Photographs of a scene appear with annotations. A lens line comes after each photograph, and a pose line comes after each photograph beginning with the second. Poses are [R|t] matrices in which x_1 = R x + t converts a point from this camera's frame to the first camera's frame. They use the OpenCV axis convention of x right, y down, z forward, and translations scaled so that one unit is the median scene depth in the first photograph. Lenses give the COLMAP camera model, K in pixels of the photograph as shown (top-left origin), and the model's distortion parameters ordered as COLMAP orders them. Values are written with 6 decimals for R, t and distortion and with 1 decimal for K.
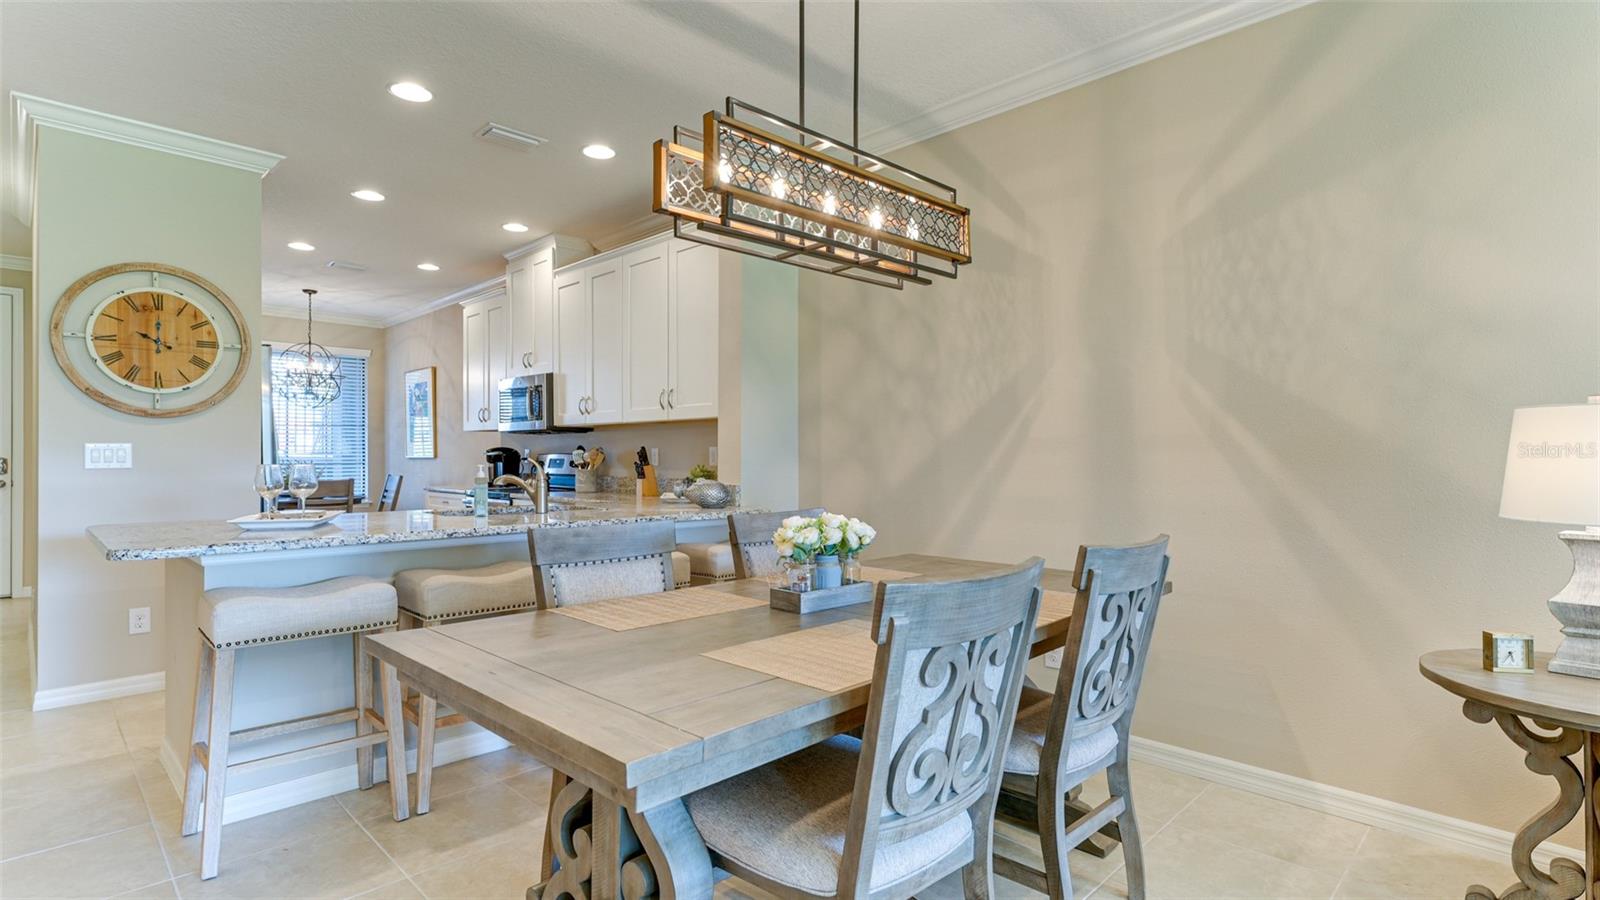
lens RADIAL K [[759.6, 0, 800.4], [0, 759.6, 455.7], [0, 0, 1]] dist [-0.001060, 0.000373]
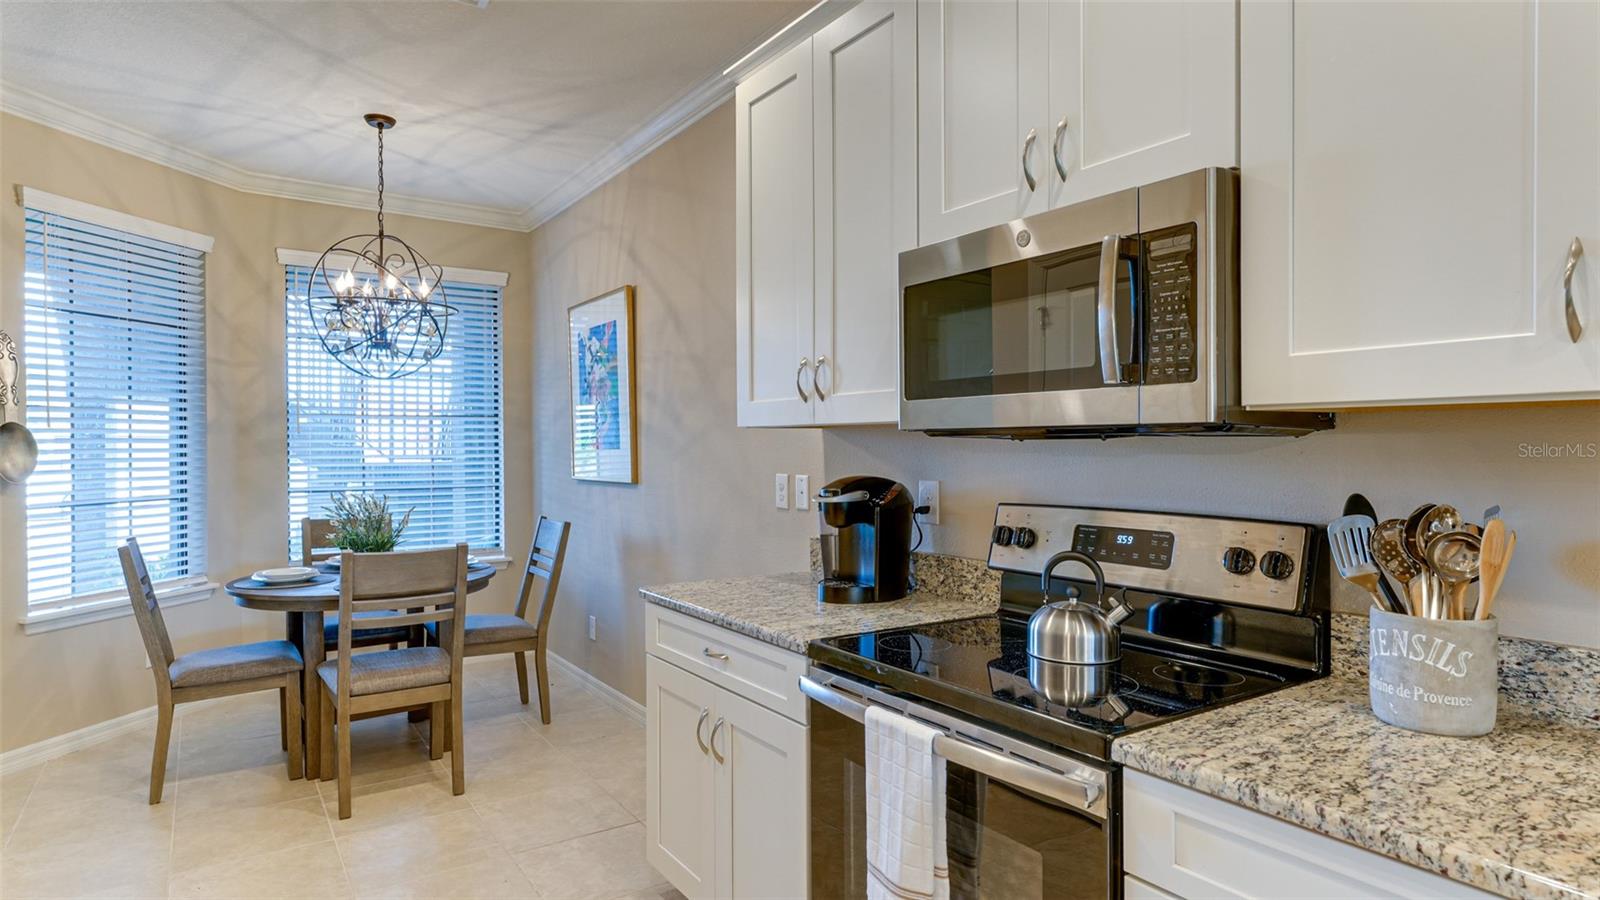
lens RADIAL K [[888.6, 0, 806.6], [0, 888.6, 451.9], [0, 0, 1]] dist [-0.002013, 0.000696]
pose [[0.980216, -0.003138, -0.197906, -0.559748], [0.004389, 0.999973, 0.005883, -0.039593], [0.197882, -0.006635, 0.980203, 1.012984]]
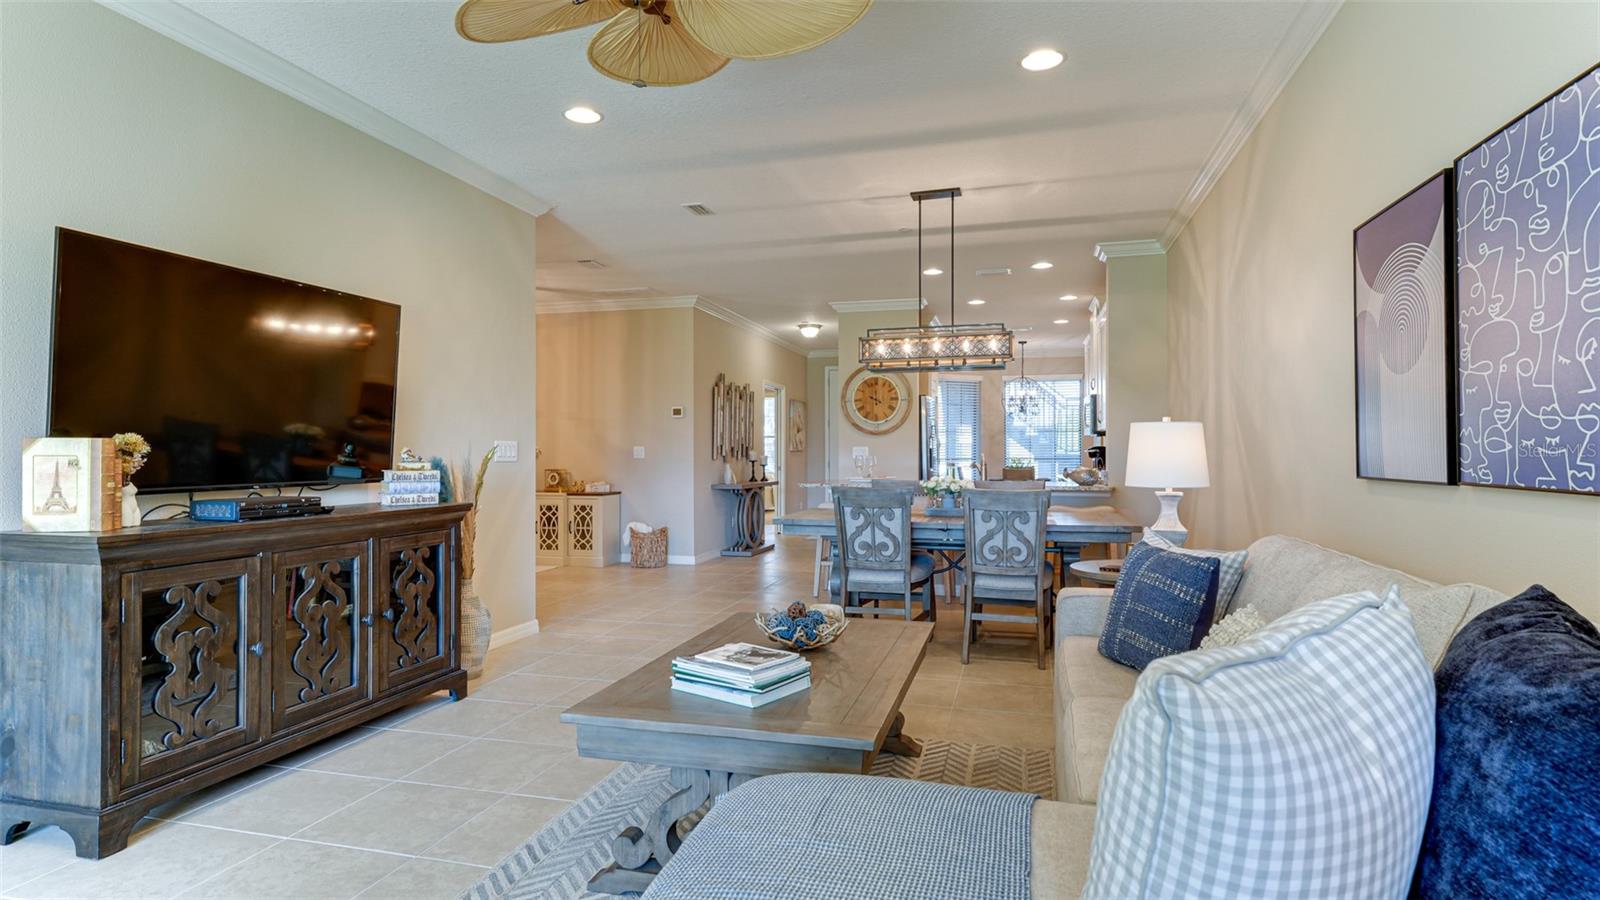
lens RADIAL K [[818.7, 0, 811.3], [0, 818.7, 454.8], [0, 0, 1]] dist [-0.004075, -0.000083]
pose [[0.503083, -0.000584, -0.864238, 1.012775], [0.001228, 0.999999, 0.000040, 0.005489], [0.864237, -0.001081, 0.503083, -0.310975]]
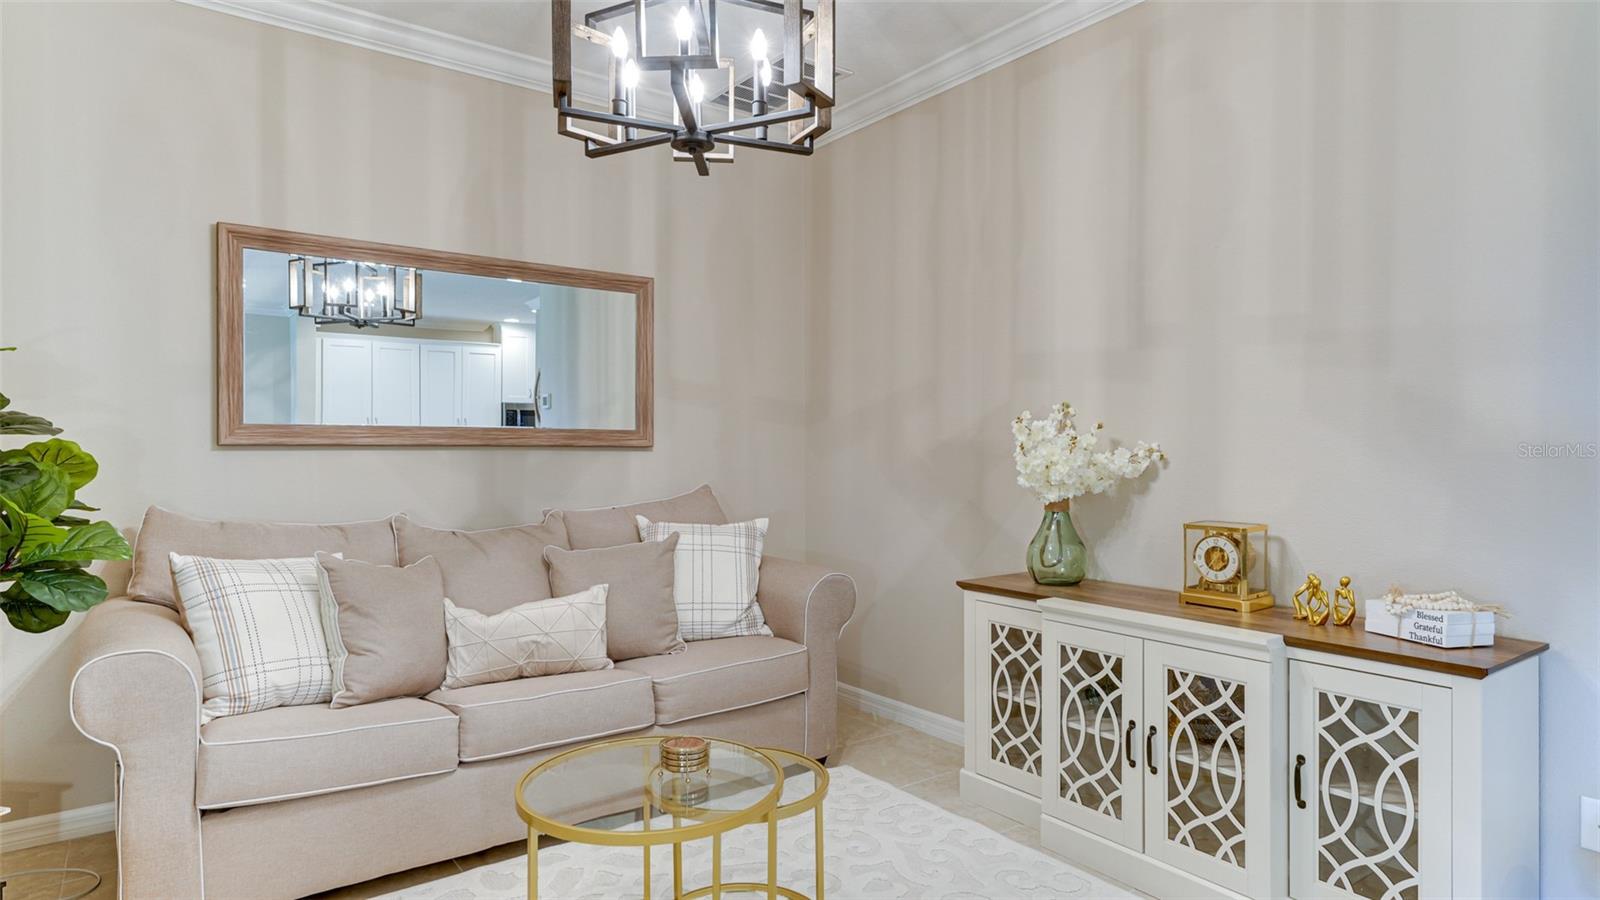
lens RADIAL K [[888.6, 0, 795.7], [0, 888.6, 451.2], [0, 0, 1]] dist [-0.002013, 0.000696]
pose [[-0.155022, 0.004611, -0.987900, -0.549731], [0.001163, 0.999989, 0.004485, -0.012823], [0.987910, -0.000454, -0.155026, -0.005452]]
